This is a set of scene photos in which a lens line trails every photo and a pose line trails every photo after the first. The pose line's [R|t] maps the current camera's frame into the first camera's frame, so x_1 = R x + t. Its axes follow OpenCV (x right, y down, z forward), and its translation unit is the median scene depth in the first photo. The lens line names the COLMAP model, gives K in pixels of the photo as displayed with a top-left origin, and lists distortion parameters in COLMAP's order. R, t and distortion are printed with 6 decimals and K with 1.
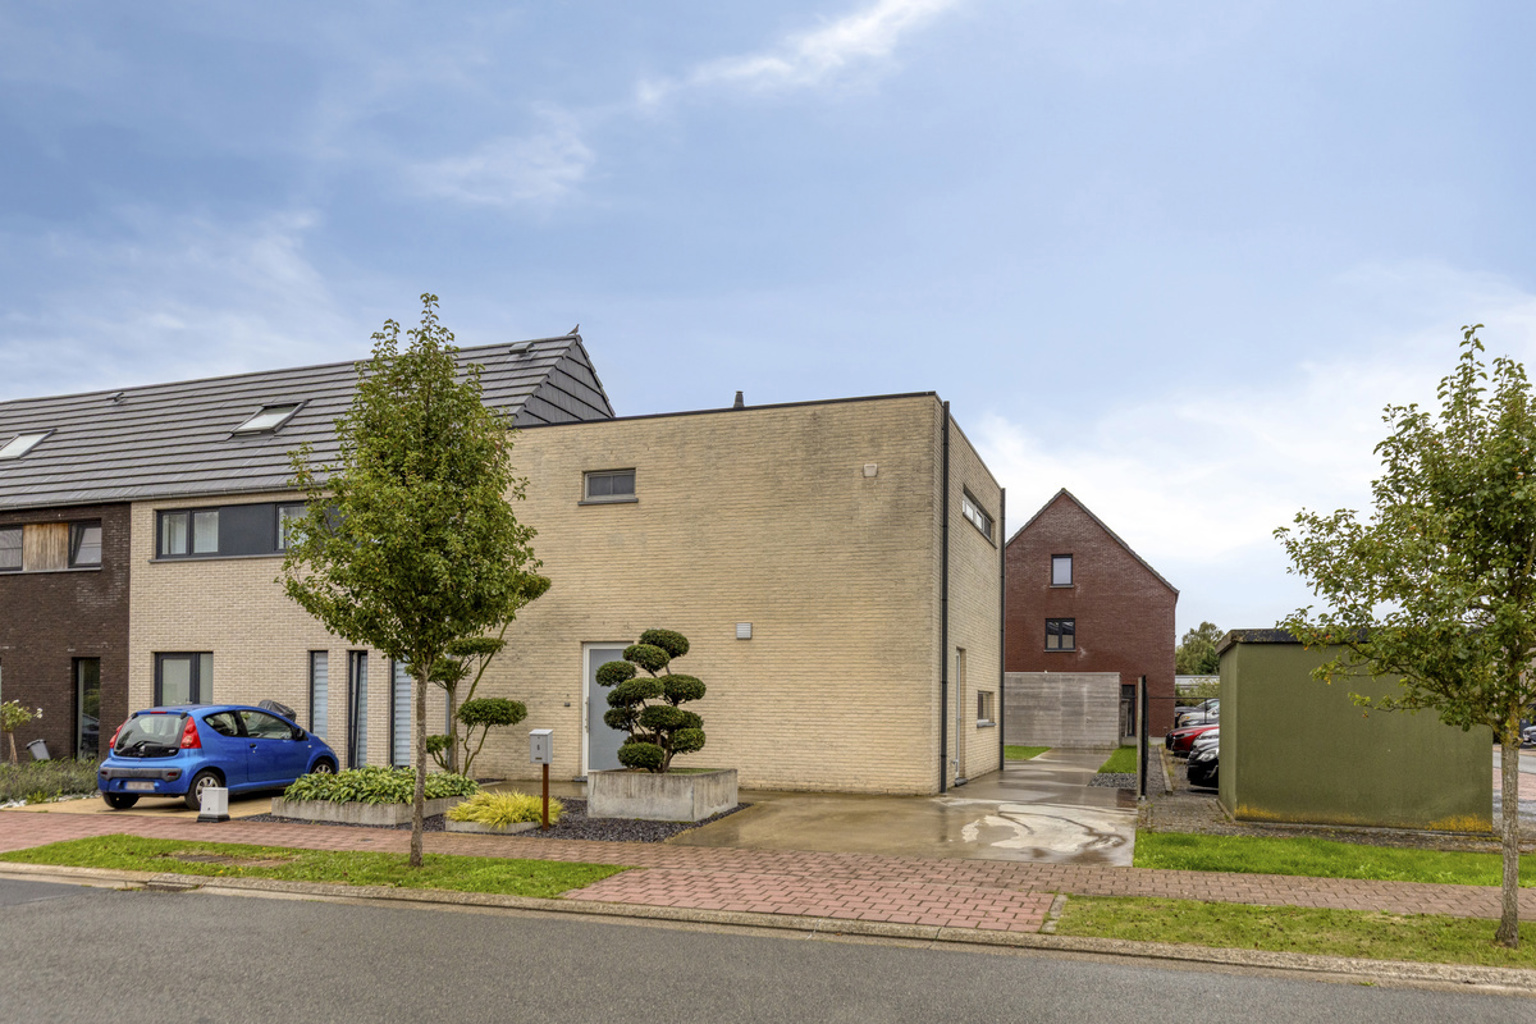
lens RADIAL K [[1091.8, 0, 772.2], [0, 1091.8, 517.6], [0, 0, 1]] dist [0.005771, -0.005257]
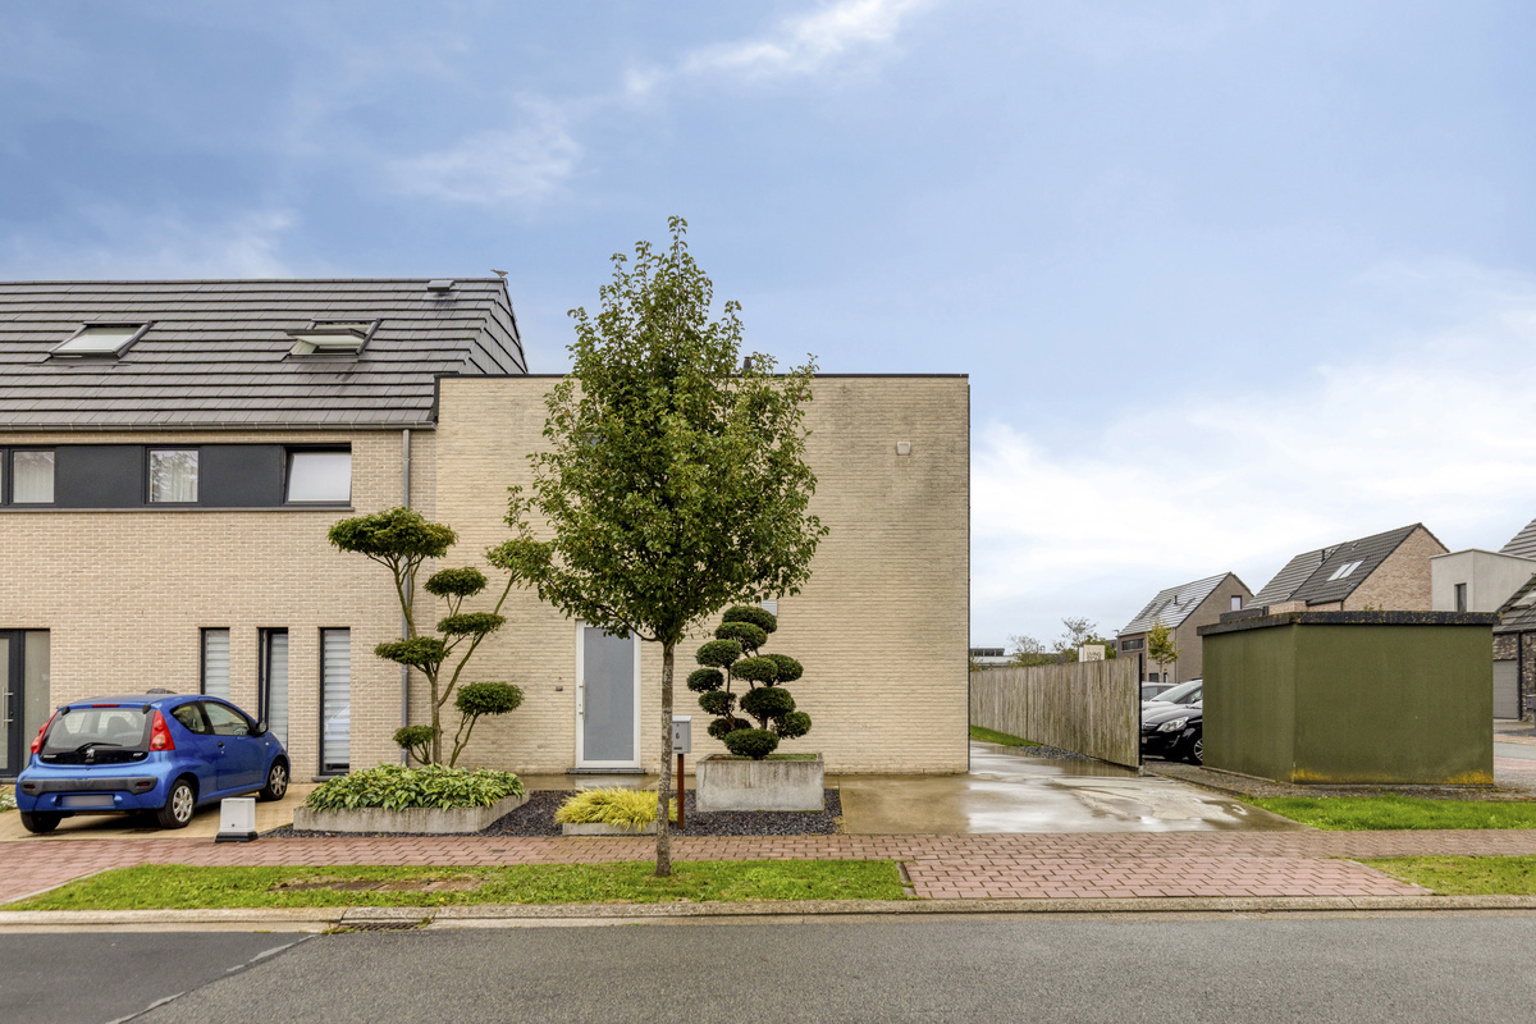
lens RADIAL K [[1091.8, 0, 769.4], [0, 1091.8, 506.8], [0, 0, 1]] dist [0.005771, -0.005257]
pose [[0.943355, 0.040851, 0.329261, -0.422012], [-0.043119, 0.999070, -0.000414, 0.018685], [-0.328971, -0.013807, 0.944239, 0.125194]]
